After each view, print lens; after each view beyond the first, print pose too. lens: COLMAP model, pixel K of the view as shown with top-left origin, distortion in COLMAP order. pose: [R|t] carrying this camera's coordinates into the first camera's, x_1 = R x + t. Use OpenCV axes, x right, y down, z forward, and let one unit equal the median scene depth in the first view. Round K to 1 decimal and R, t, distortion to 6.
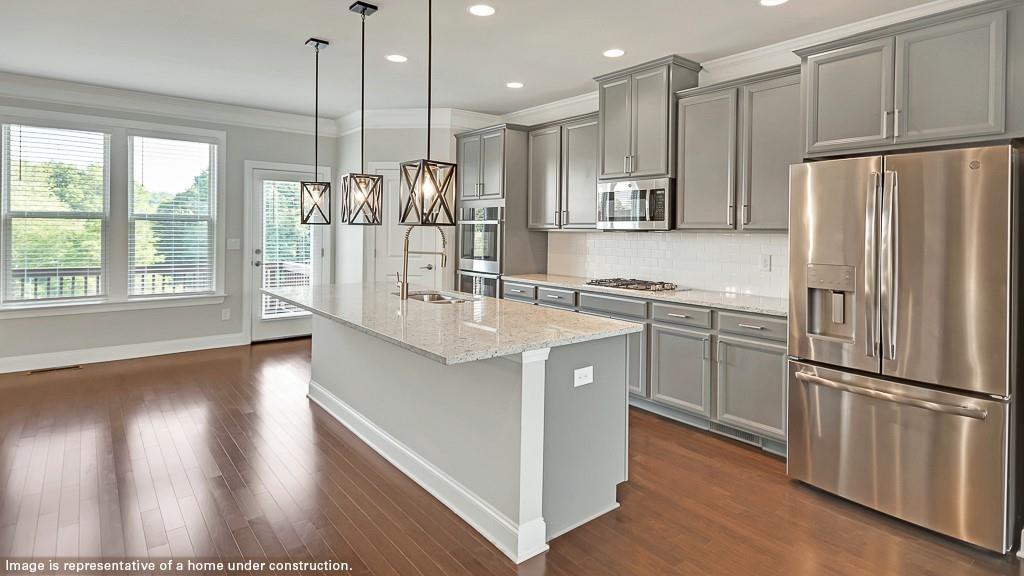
lens RADIAL K [[521.6, 0, 515.0], [0, 521.6, 238.9], [0, 0, 1]] dist [0.021916, 0.000245]
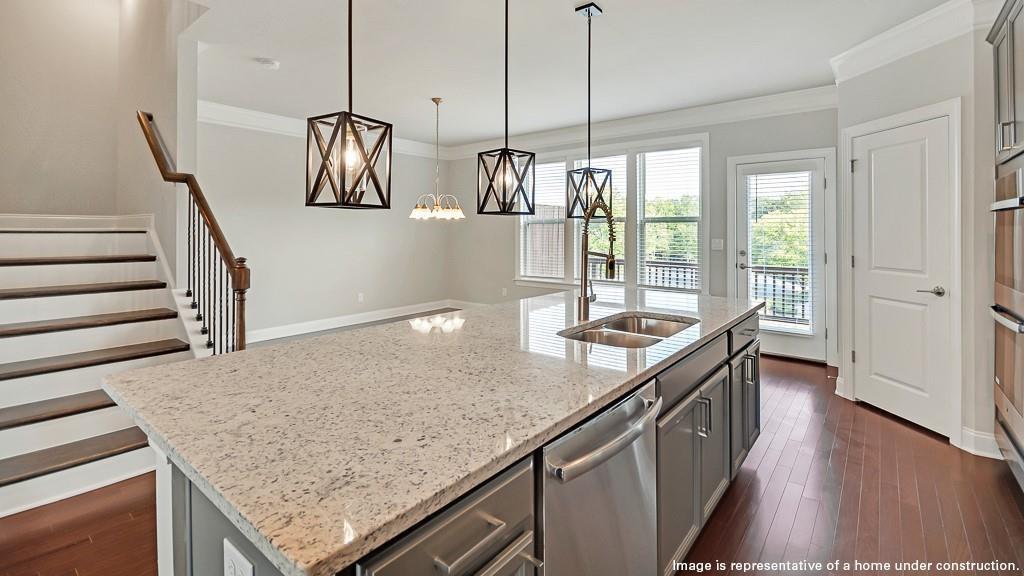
lens RADIAL K [[463.5, 0, 506.5], [0, 463.5, 231.4], [0, 0, 1]] dist [0.019466, -0.000488]
pose [[0.202411, -0.008634, -0.979263, 0.265536], [-0.025988, 0.999562, -0.014185, 0.009446], [0.978956, 0.028321, 0.202097, 0.487338]]
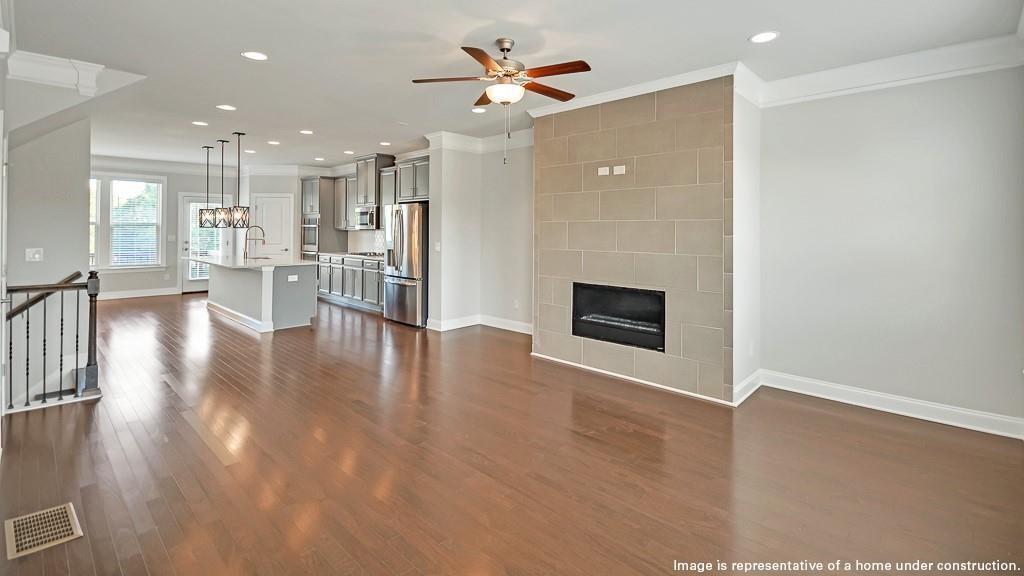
lens RADIAL K [[463.5, 0, 514.6], [0, 463.5, 231.4], [0, 0, 1]] dist [0.019466, -0.000488]
pose [[0.992537, -0.005516, 0.121823, 0.490494], [0.007200, 0.999884, -0.013387, 0.018182], [-0.121735, 0.014165, 0.992462, -0.829787]]
